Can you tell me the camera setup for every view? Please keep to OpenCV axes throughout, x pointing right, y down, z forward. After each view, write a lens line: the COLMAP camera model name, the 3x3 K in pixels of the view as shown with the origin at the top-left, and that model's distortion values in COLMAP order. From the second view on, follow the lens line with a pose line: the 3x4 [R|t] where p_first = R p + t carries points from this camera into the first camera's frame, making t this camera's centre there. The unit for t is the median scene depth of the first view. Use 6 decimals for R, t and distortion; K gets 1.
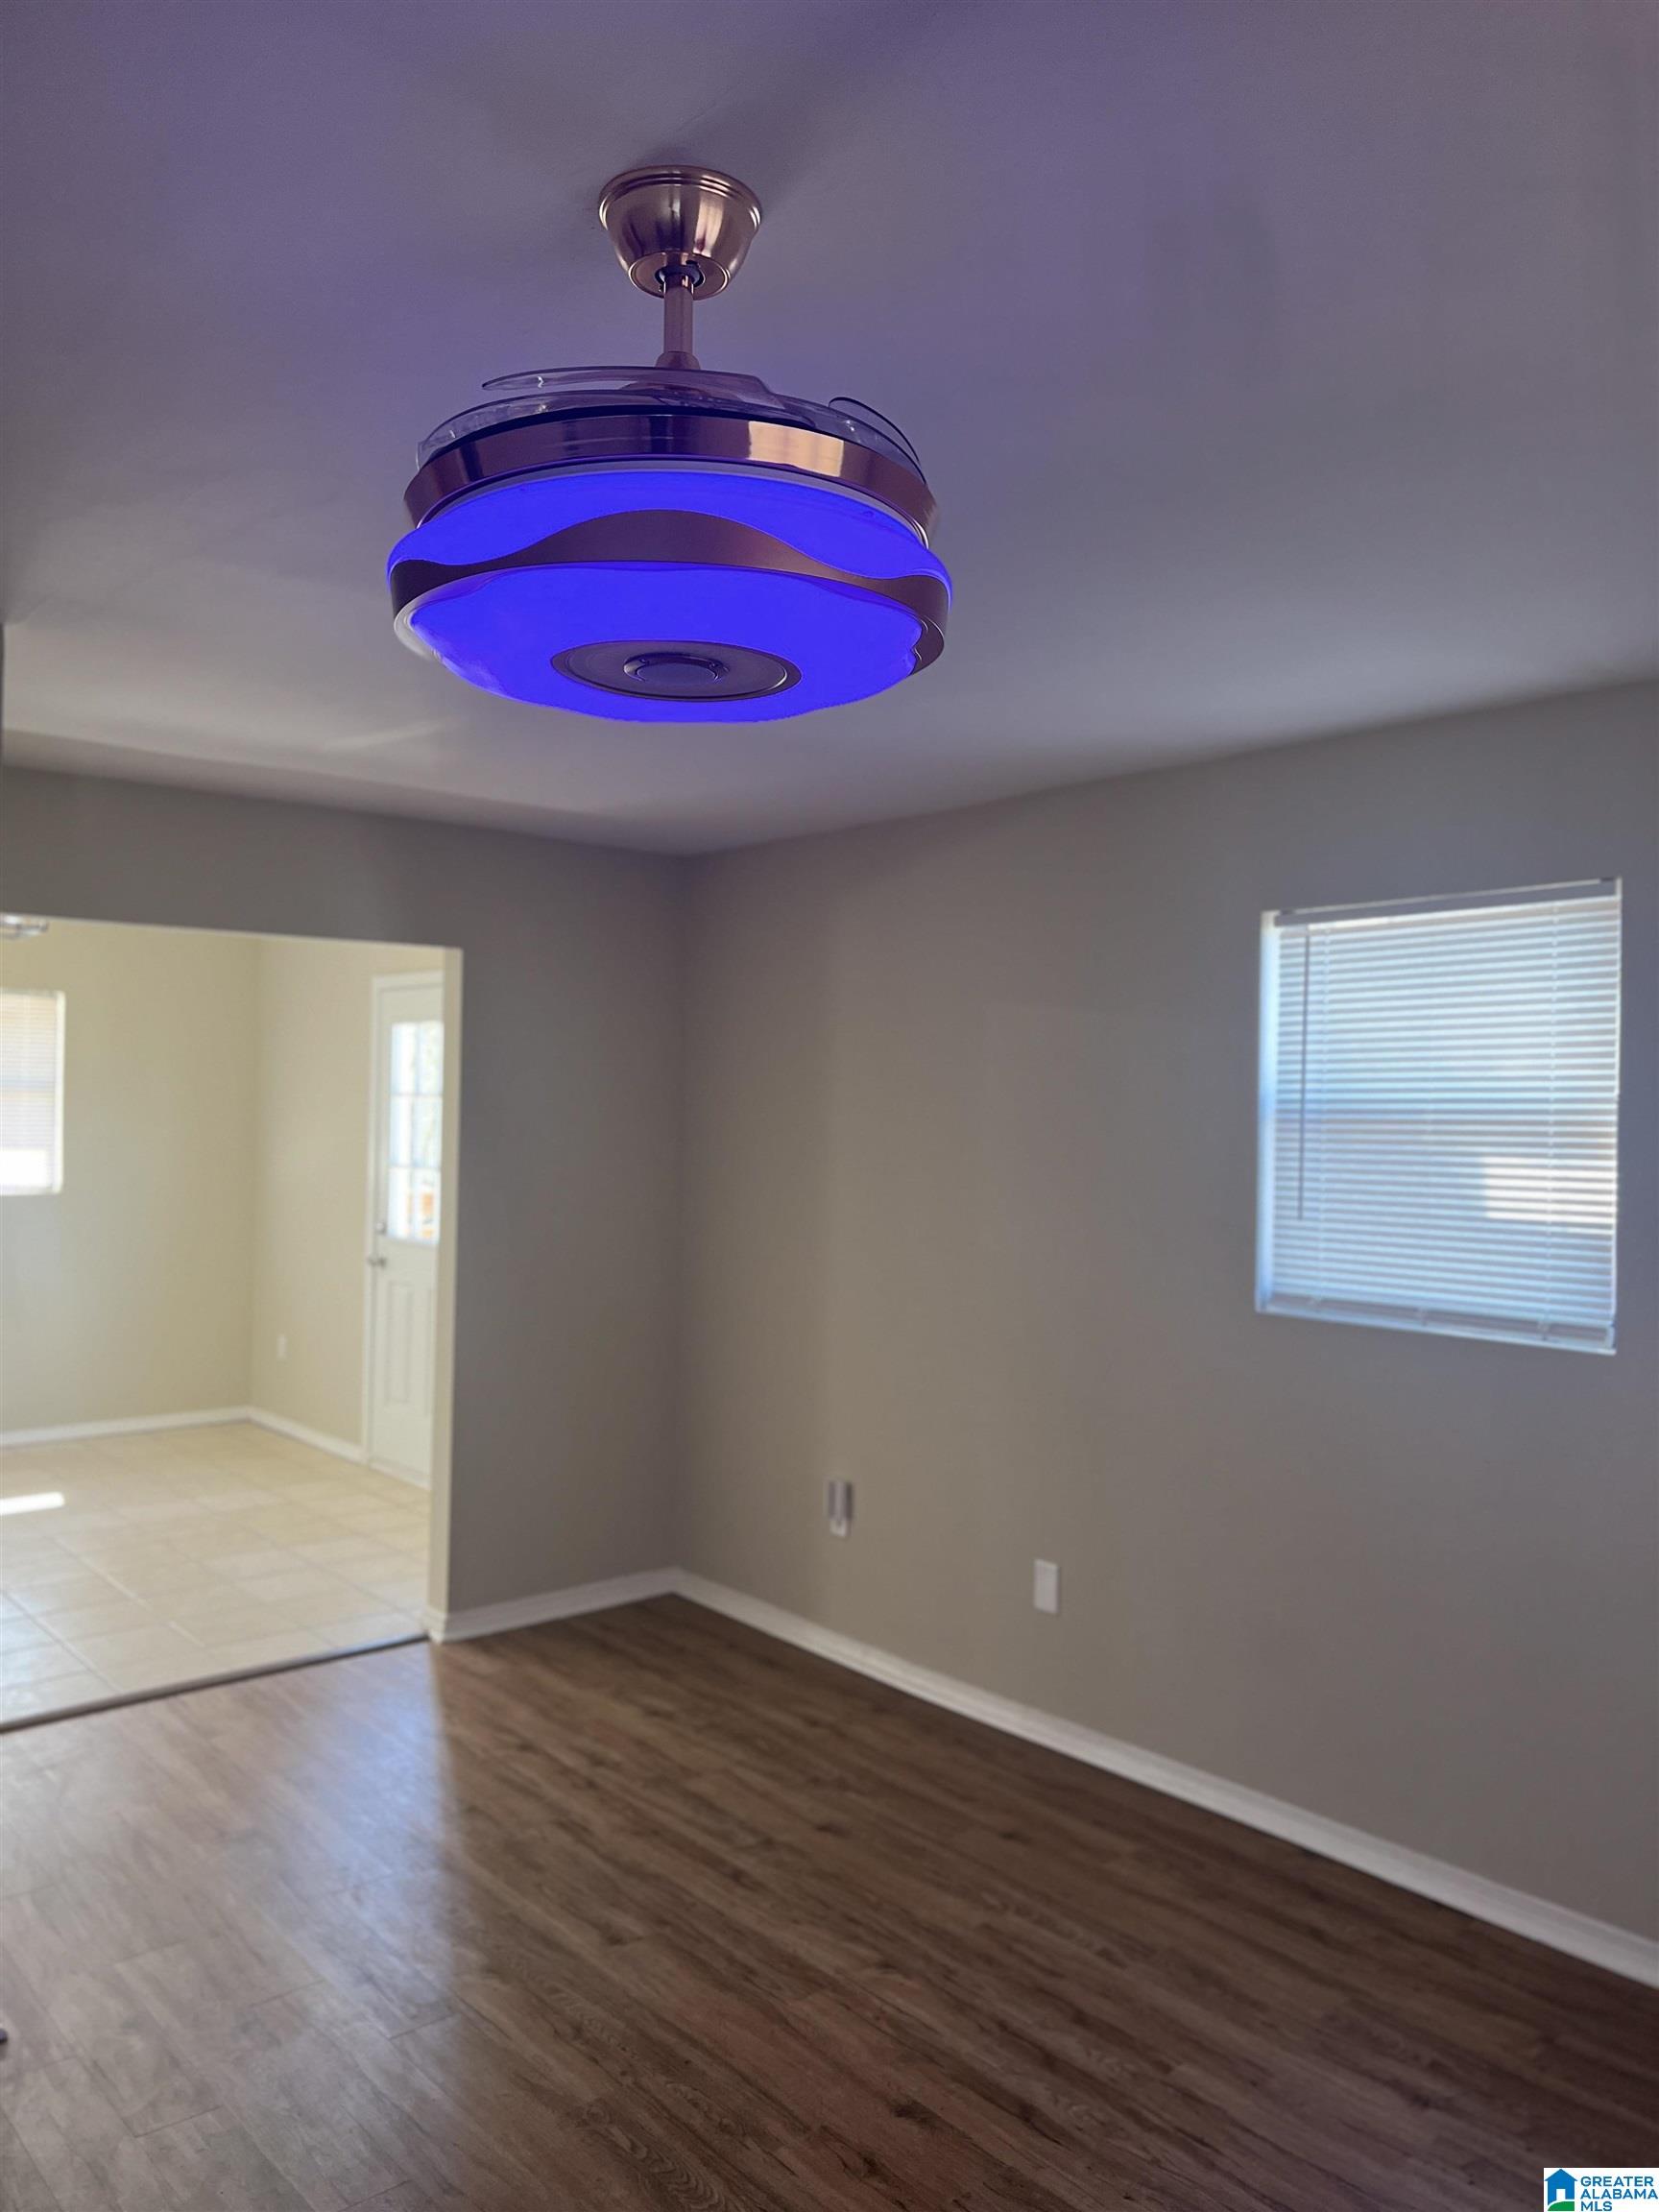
lens RADIAL K [[1669.0, 0, 823.0], [0, 1669.0, 1106.9], [0, 0, 1]] dist [0.035982, -0.030143]
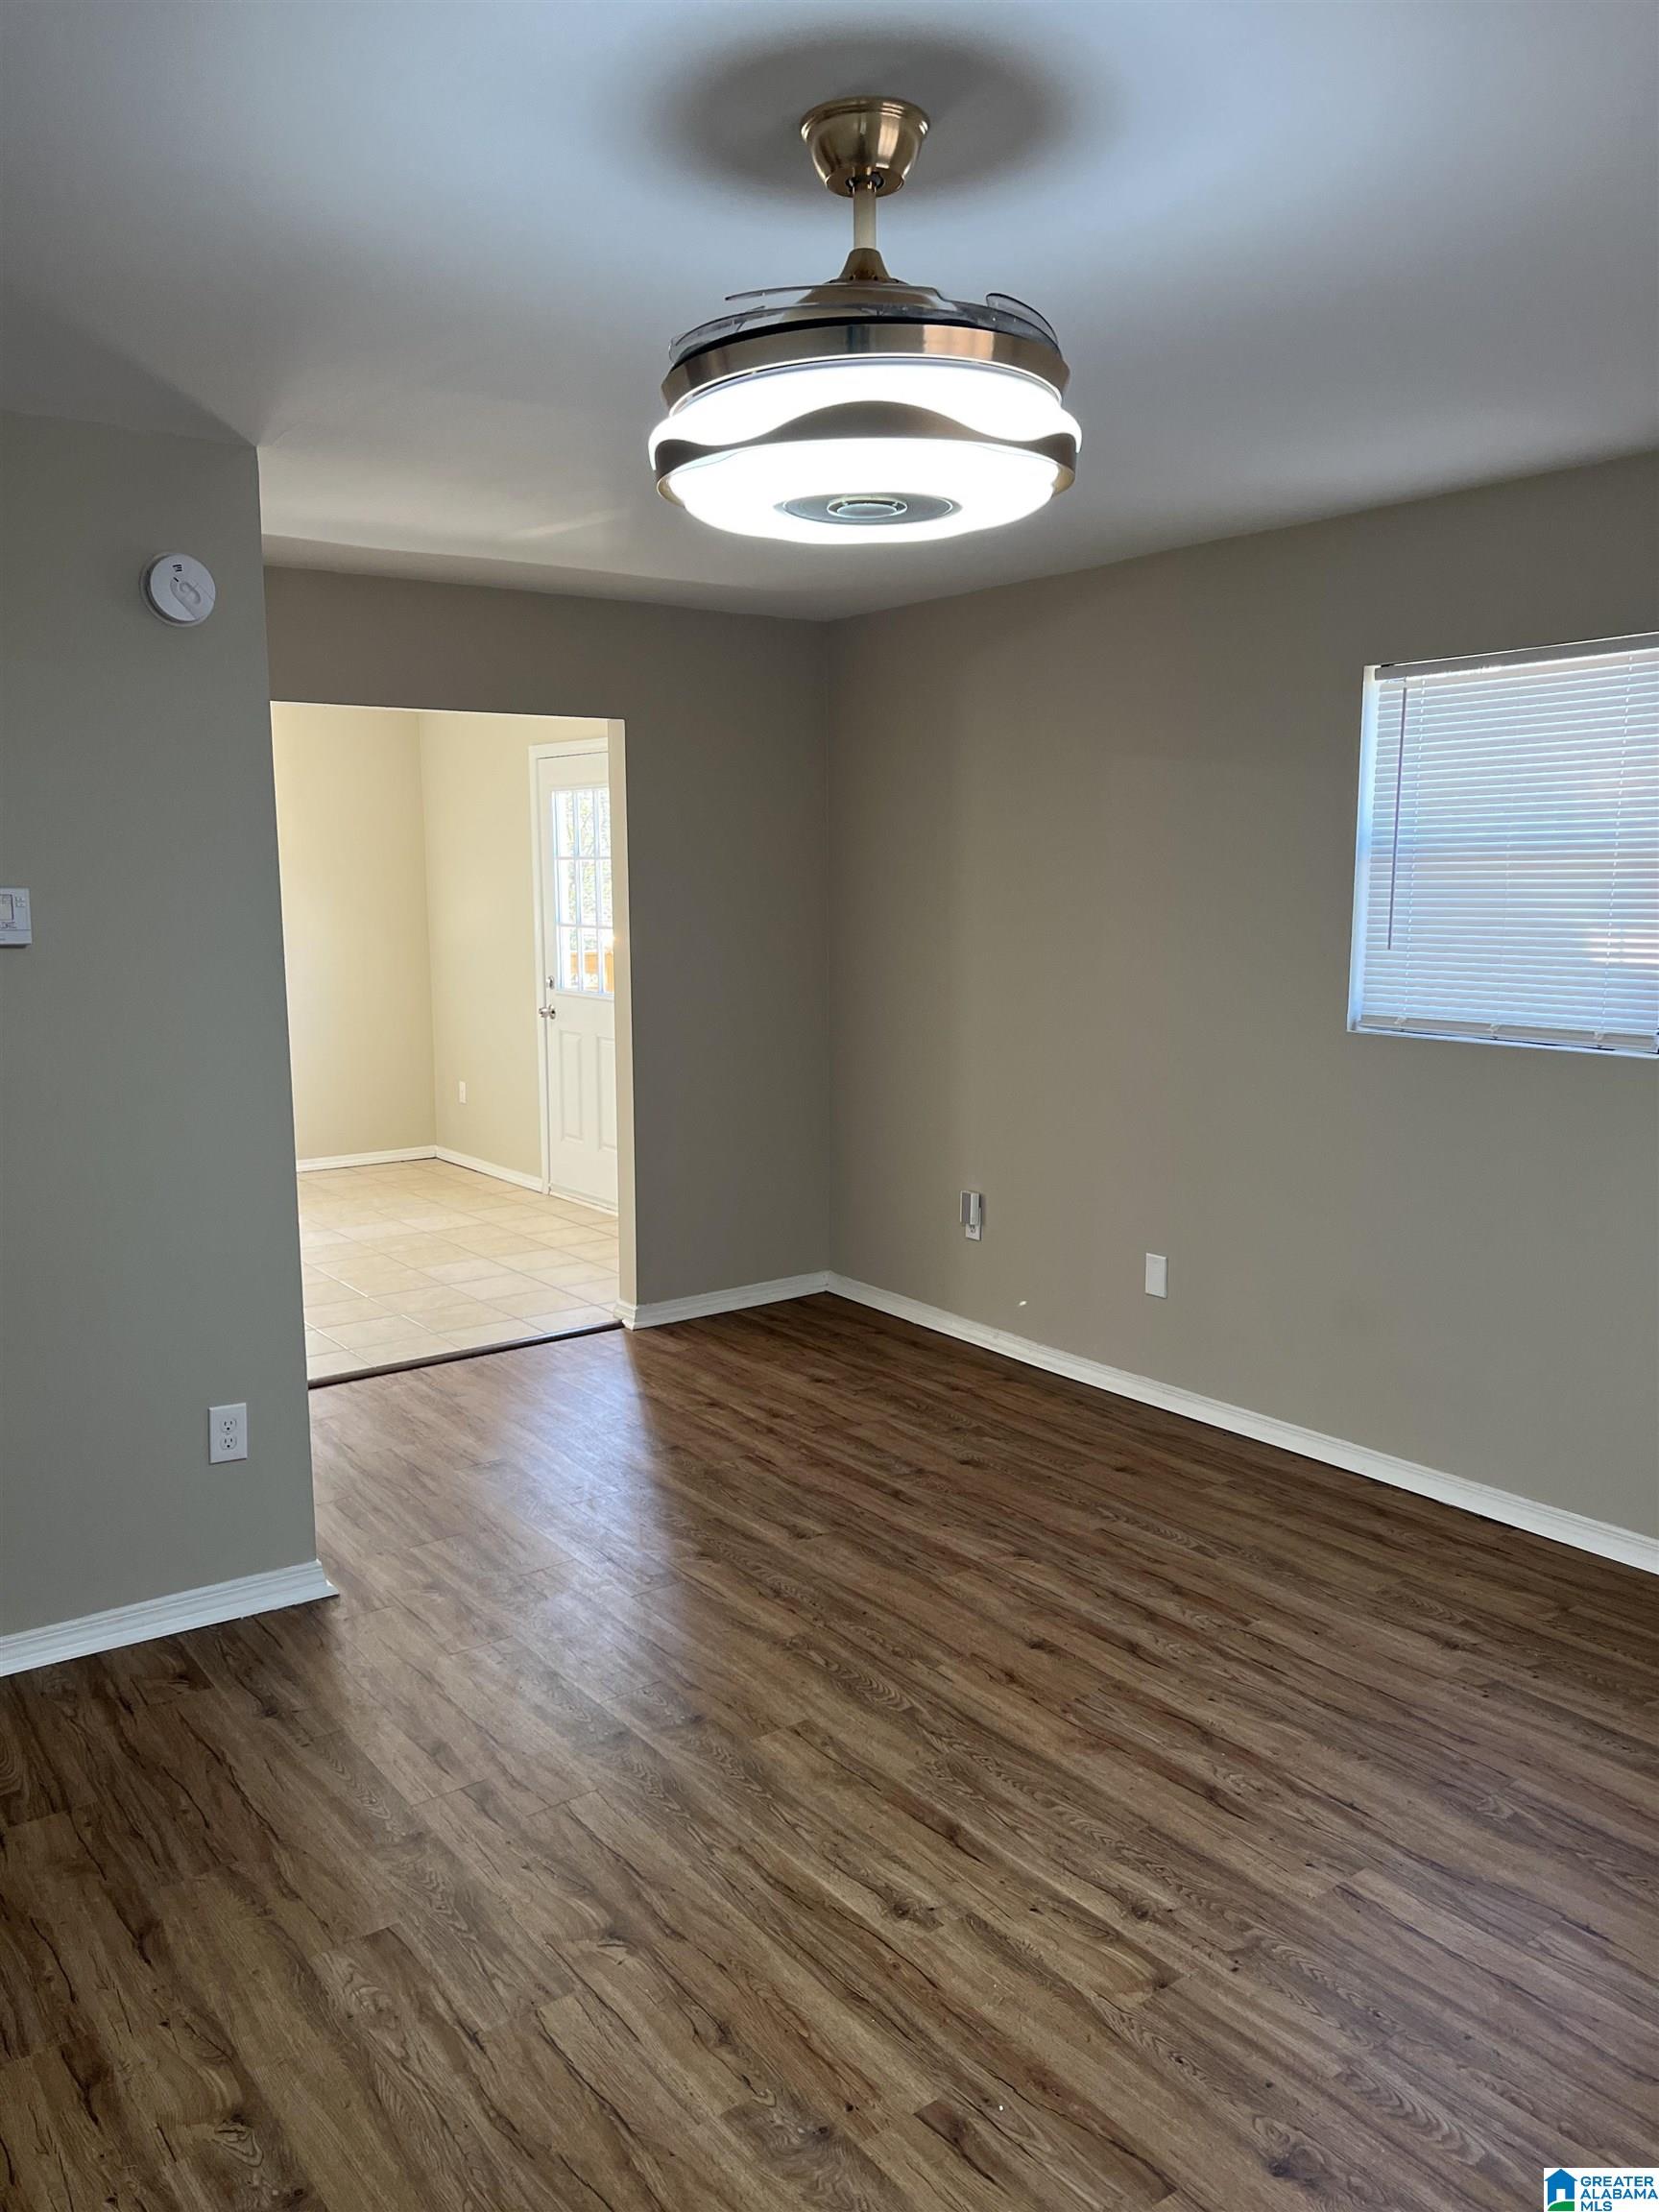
lens RADIAL K [[1669.0, 0, 825.0], [0, 1669.0, 1123.8], [0, 0, 1]] dist [0.035982, -0.030143]
pose [[0.997452, -0.009428, -0.070713, -0.014064], [0.019979, 0.988481, 0.150019, 0.007799], [0.068484, -0.151050, 0.986151, -0.160995]]
